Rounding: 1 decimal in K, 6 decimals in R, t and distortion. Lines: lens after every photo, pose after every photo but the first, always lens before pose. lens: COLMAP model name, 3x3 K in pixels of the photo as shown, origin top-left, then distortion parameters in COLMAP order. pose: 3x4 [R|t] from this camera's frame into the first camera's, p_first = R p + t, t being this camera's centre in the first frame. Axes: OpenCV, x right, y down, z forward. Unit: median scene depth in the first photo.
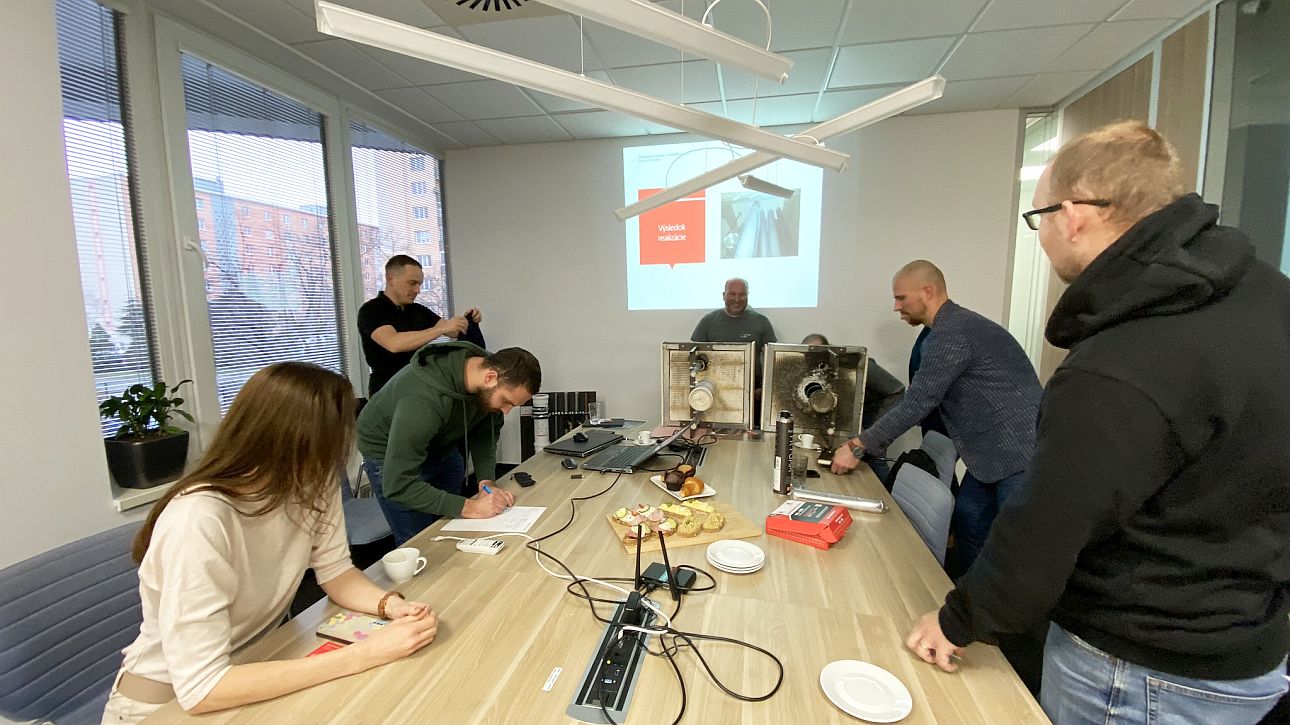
lens RADIAL K [[513.5, 0, 643.6], [0, 513.5, 359.5], [0, 0, 1]] dist [0.003431, -0.000109]
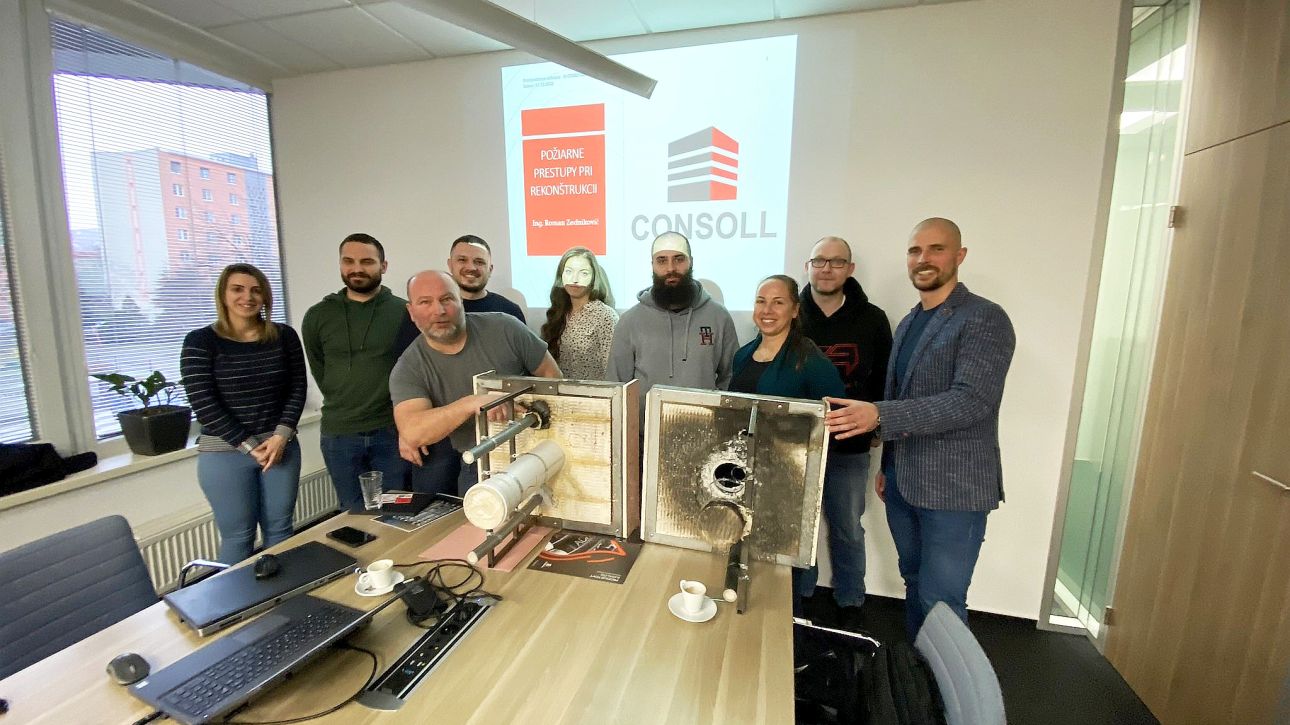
lens RADIAL K [[513.5, 0, 649.9], [0, 513.5, 353.4], [0, 0, 1]] dist [0.003431, -0.000109]
pose [[0.998611, 0.016222, -0.050132, 0.357687], [-0.015040, 0.999602, 0.023879, -0.105854], [0.050499, -0.023092, 0.998457, 0.609844]]
